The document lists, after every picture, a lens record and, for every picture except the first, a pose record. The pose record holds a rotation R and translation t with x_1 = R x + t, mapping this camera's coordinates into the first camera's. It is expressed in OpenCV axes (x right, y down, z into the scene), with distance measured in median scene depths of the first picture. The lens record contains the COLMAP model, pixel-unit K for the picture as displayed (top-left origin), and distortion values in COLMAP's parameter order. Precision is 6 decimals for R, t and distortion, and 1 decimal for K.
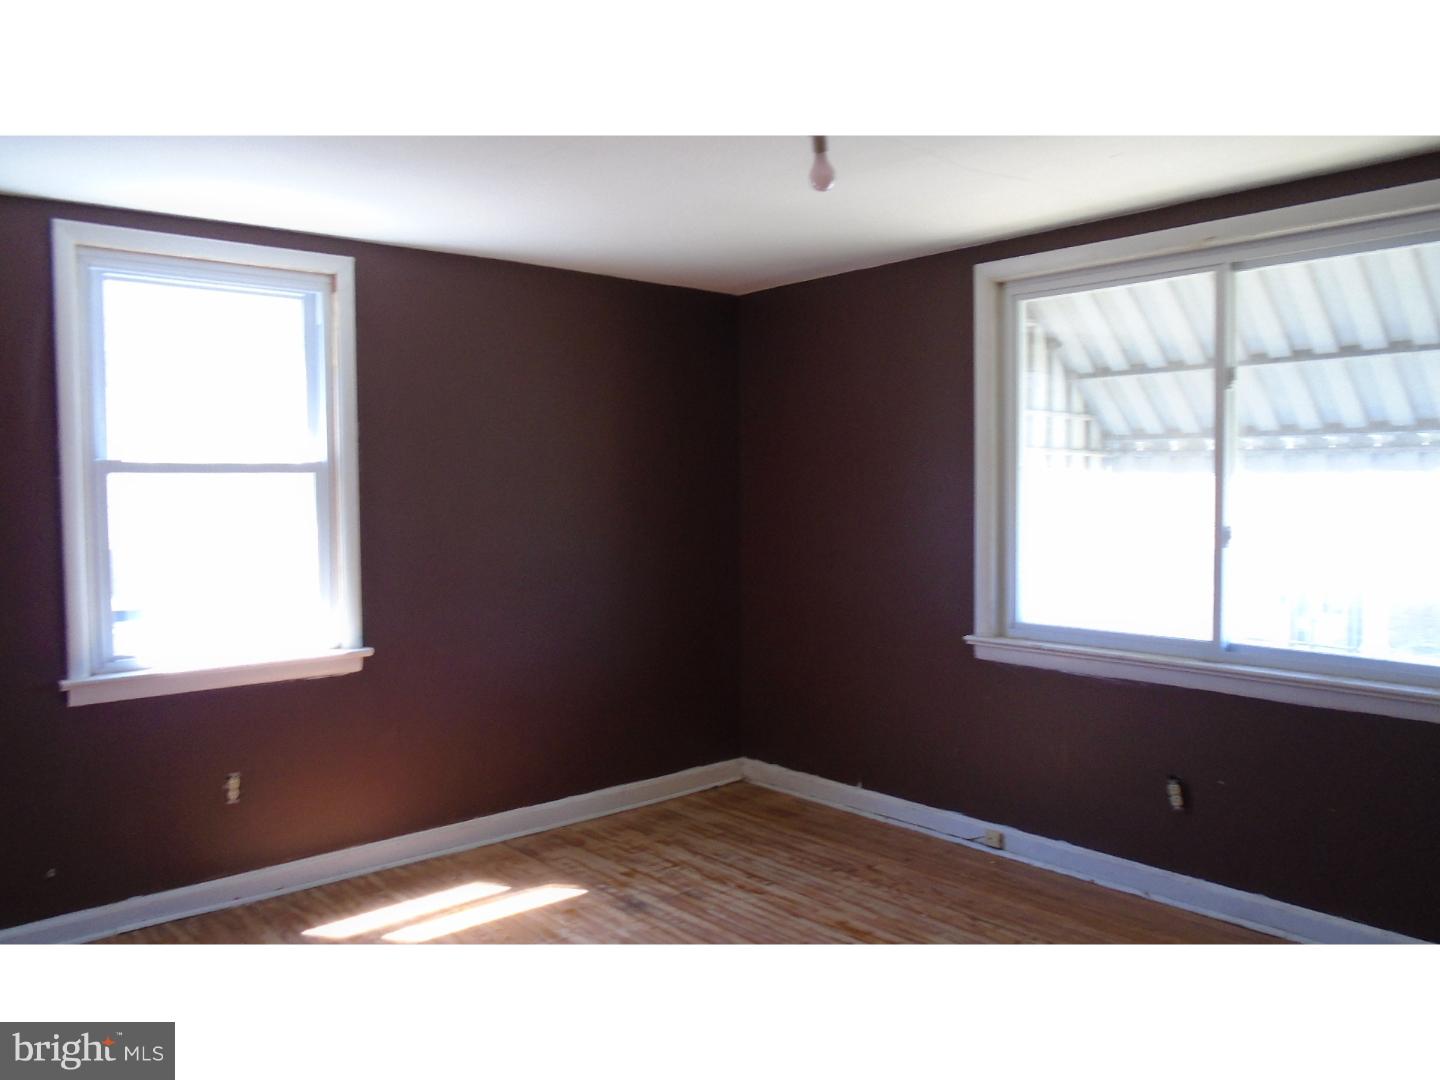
lens RADIAL K [[1112.2, 0, 720.6], [0, 1112.2, 530.0], [0, 0, 1]] dist [-0.010166, 0.005523]
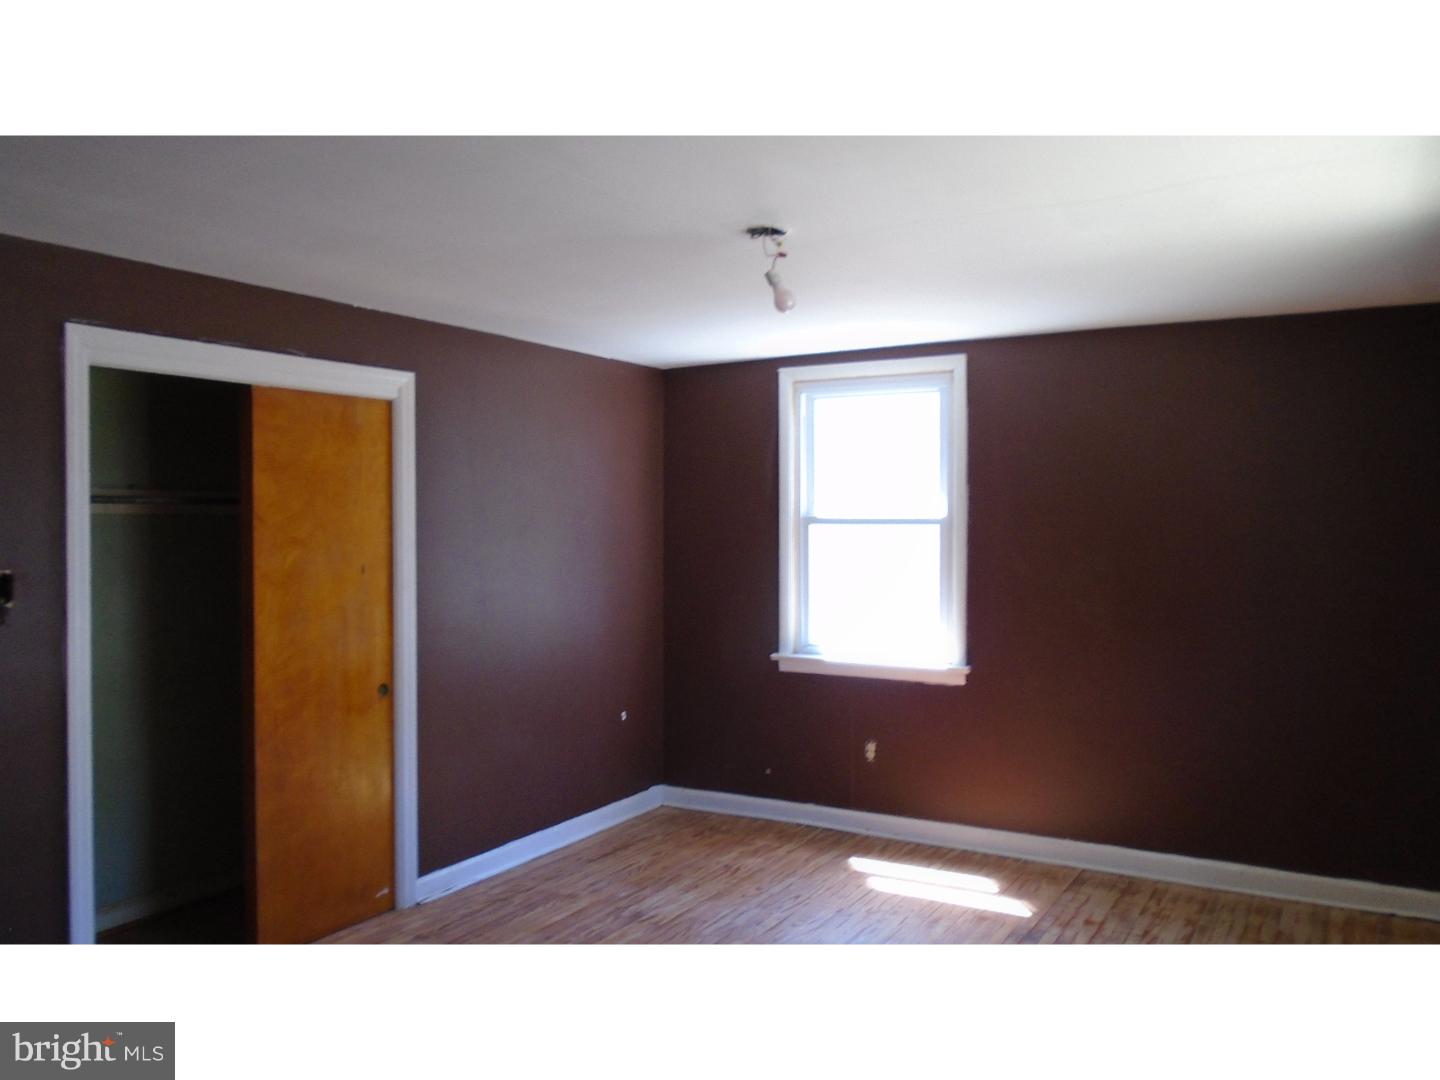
lens RADIAL K [[1112.2, 0, 720.6], [0, 1112.2, 530.0], [0, 0, 1]] dist [-0.010166, 0.005523]
pose [[0.306901, 0.011779, -0.951669, 0.784203], [-0.044976, 0.998986, -0.002139, -0.030929], [0.950678, 0.043459, 0.307120, 0.358885]]
